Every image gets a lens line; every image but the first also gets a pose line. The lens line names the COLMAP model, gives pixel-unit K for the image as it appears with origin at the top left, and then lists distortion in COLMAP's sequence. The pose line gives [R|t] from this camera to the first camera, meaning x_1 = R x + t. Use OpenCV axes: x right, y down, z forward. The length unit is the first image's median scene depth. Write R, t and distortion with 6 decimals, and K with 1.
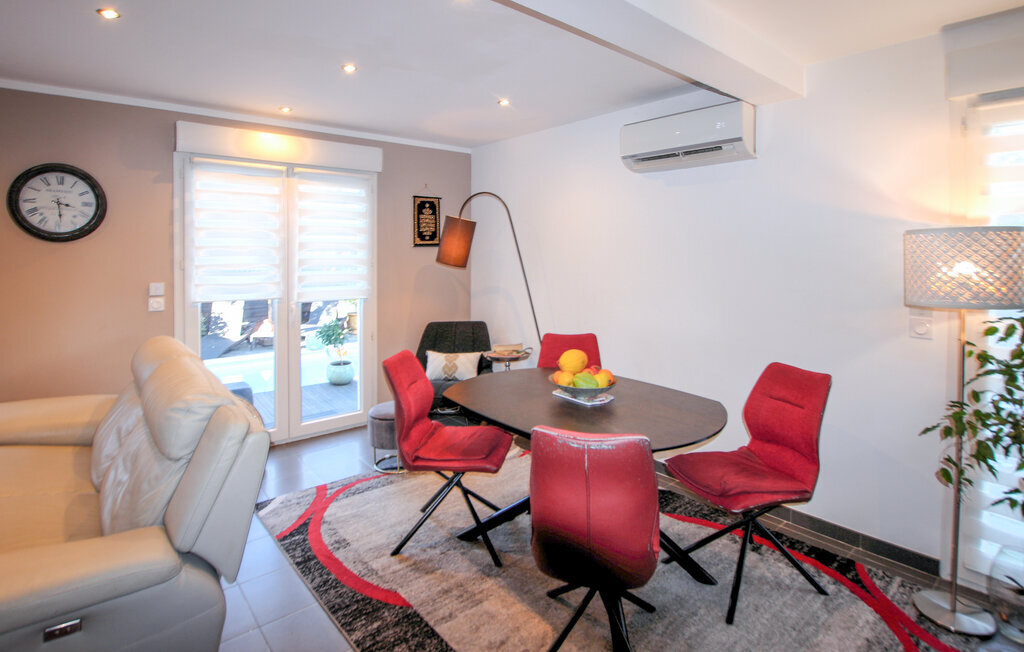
lens RADIAL K [[524.6, 0, 498.7], [0, 524.6, 258.9], [0, 0, 1]] dist [-0.022915, 0.000010]
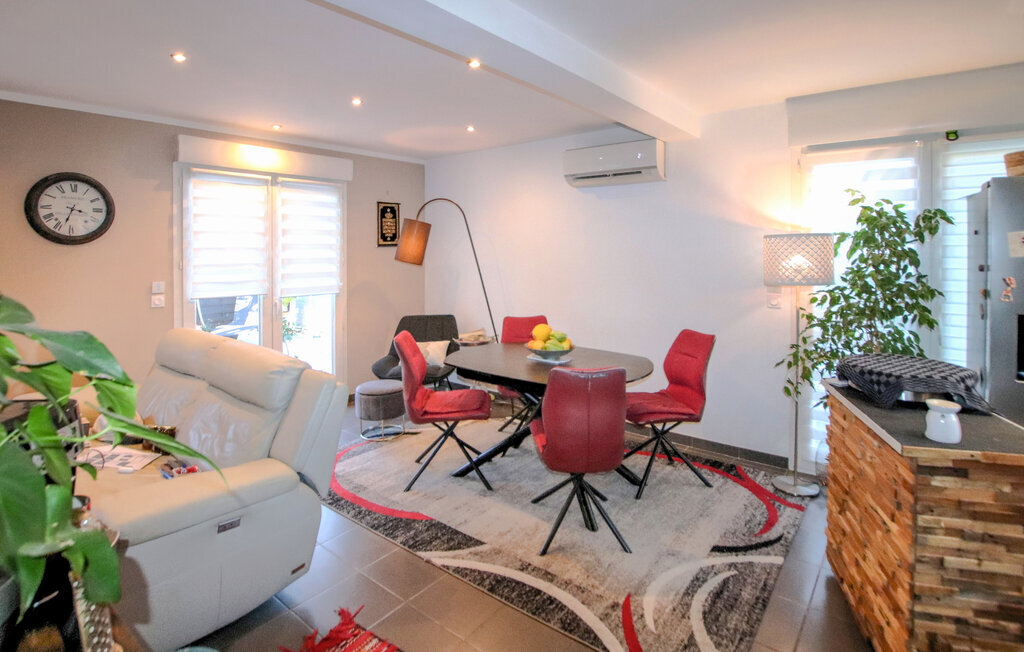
lens RADIAL K [[524.6, 0, 498.7], [0, 524.6, 258.9], [0, 0, 1]] dist [-0.022915, 0.000010]
pose [[0.982637, -0.009774, 0.185279, -0.178683], [0.009044, 0.999948, 0.004786, -0.000430], [-0.185316, -0.003028, 0.982674, -0.245415]]
